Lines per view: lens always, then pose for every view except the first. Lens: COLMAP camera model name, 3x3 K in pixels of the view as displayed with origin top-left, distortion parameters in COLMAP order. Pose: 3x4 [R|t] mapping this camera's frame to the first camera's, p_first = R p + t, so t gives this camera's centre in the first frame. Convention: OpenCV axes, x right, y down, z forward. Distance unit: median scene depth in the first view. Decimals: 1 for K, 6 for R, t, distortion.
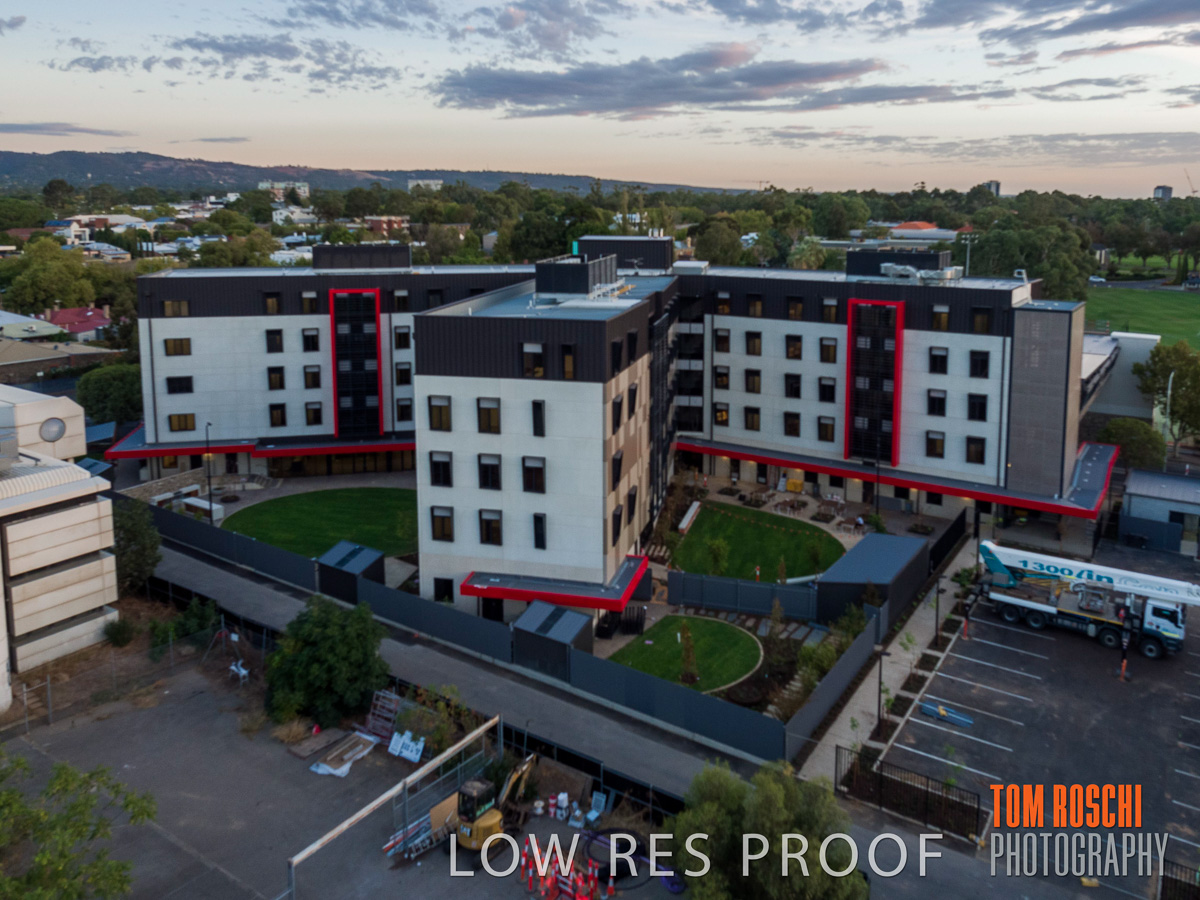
lens RADIAL K [[1007.9, 0, 623.3], [0, 1007.9, 323.2], [0, 0, 1]] dist [0.004323, 0.004748]
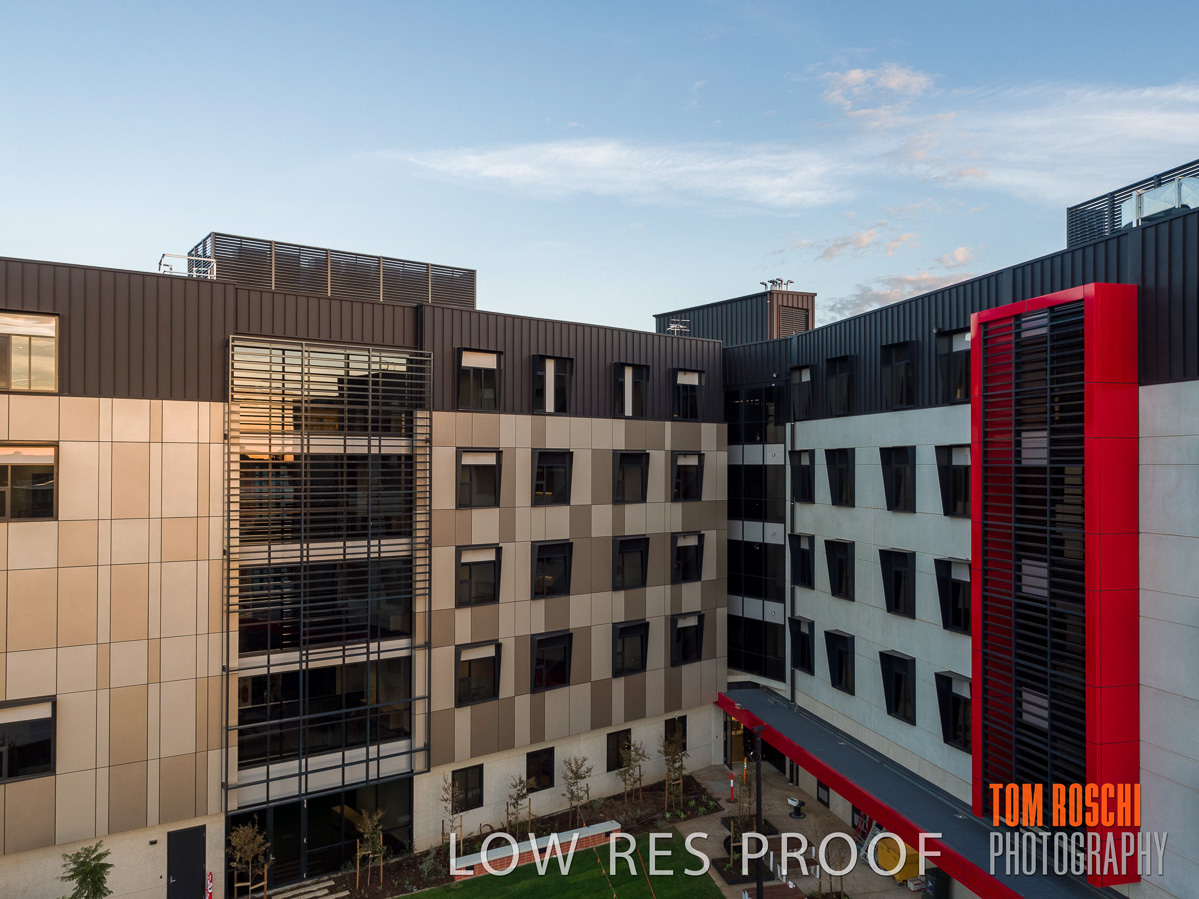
lens RADIAL K [[928.1, 0, 546.4], [0, 928.1, 453.1], [0, 0, 1]] dist [-0.000313, 0.001778]
pose [[0.694646, -0.008795, -0.719298, 0.363418], [-0.093200, 0.990397, -0.102116, 0.069103], [0.713289, 0.137973, 0.687155, 0.737122]]
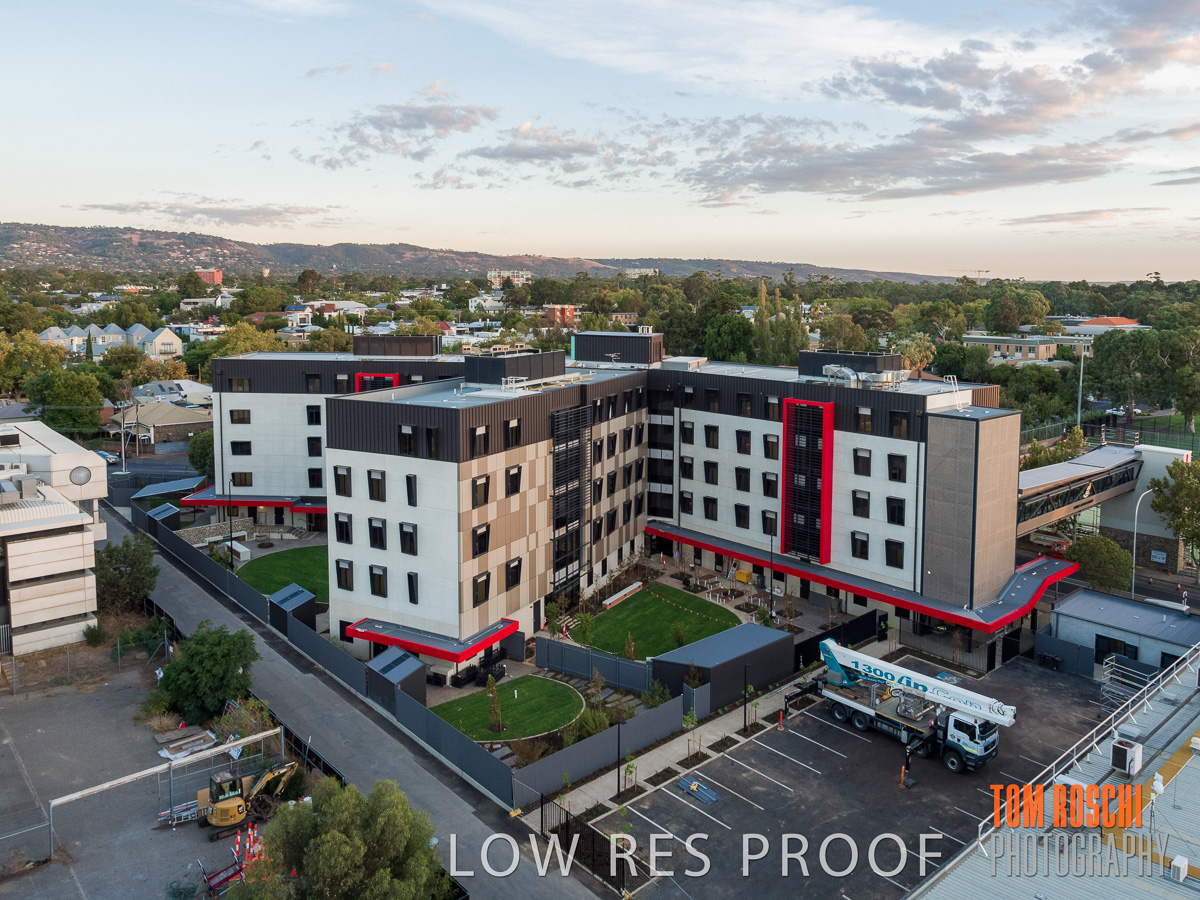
lens RADIAL K [[999.4, 0, 579.1], [0, 999.4, 384.8], [0, 0, 1]] dist [0.006484, 0.003590]
pose [[0.957943, 0.033571, -0.284986, 0.330678], [-0.040168, 0.999043, -0.017333, -0.011631], [0.284132, 0.028052, 0.958375, -0.042258]]
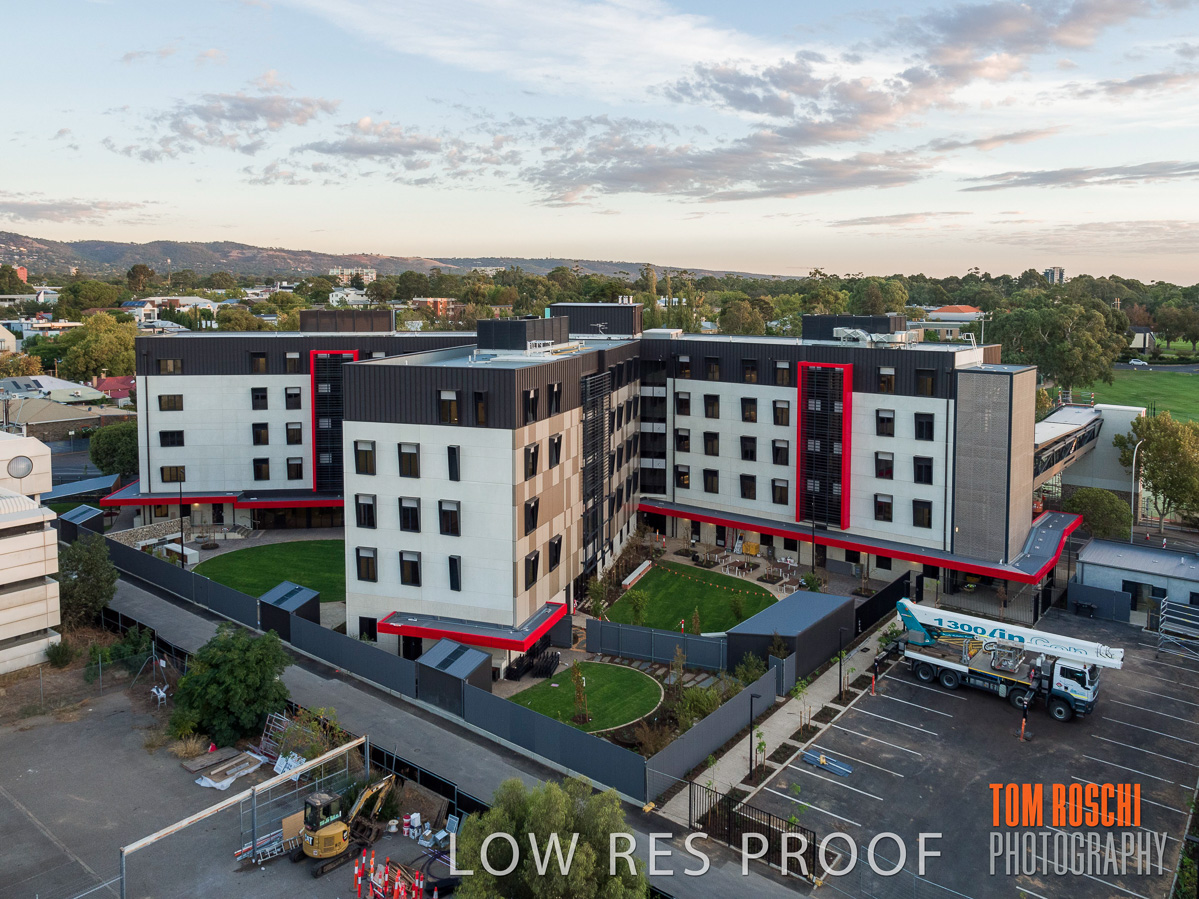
lens RADIAL K [[997.7, 0, 601.1], [0, 997.7, 359.7], [0, 0, 1]] dist [0.003803, 0.002532]
pose [[0.995606, 0.009091, -0.093204, 0.126370], [-0.013918, 0.998587, -0.051278, 0.029572], [0.092606, 0.052350, 0.994326, -0.014350]]
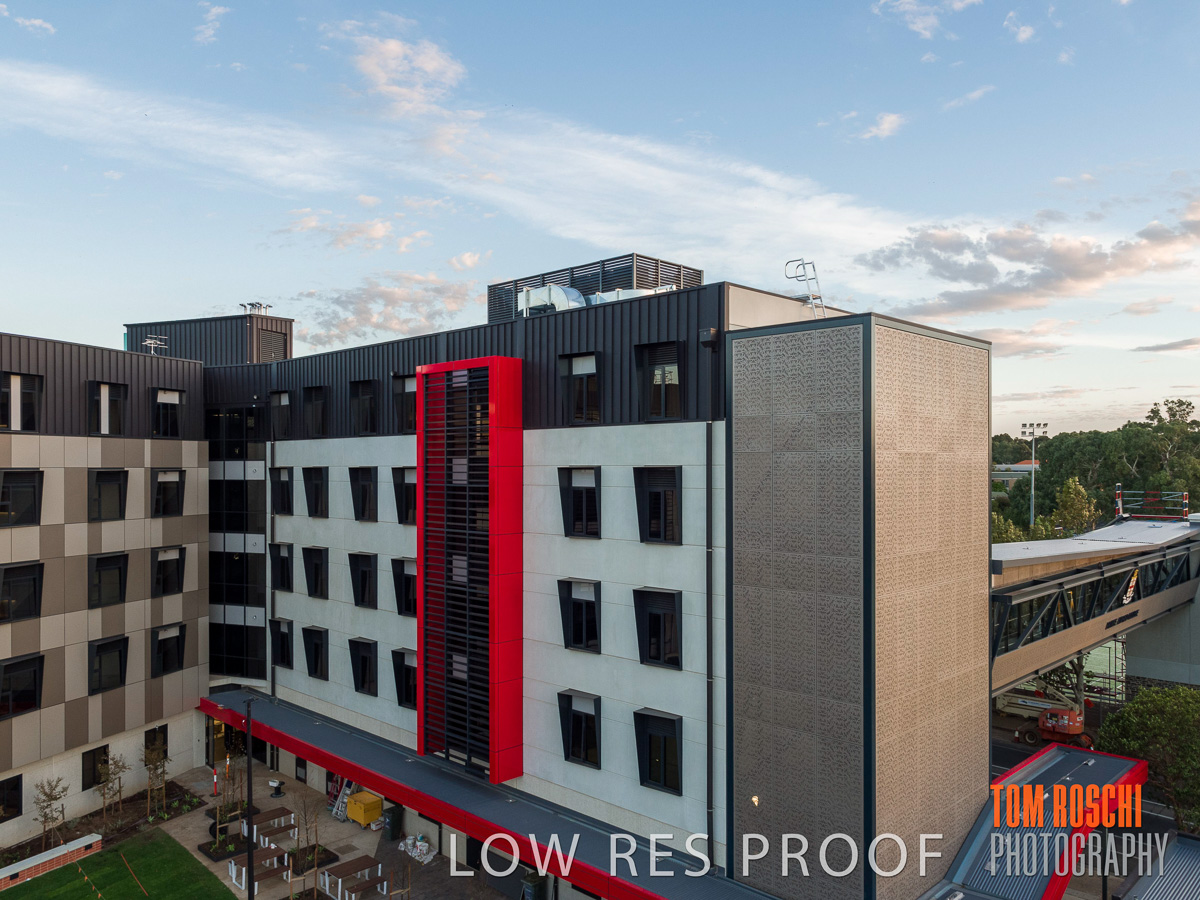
lens RADIAL K [[969.4, 0, 605.5], [0, 969.4, 477.1], [0, 0, 1]] dist [0.011569, -0.001807]
pose [[0.978168, 0.000210, -0.207815, 0.405670], [-0.024606, 0.993082, -0.114816, 0.070871], [0.206353, 0.117423, 0.971406, 0.662460]]
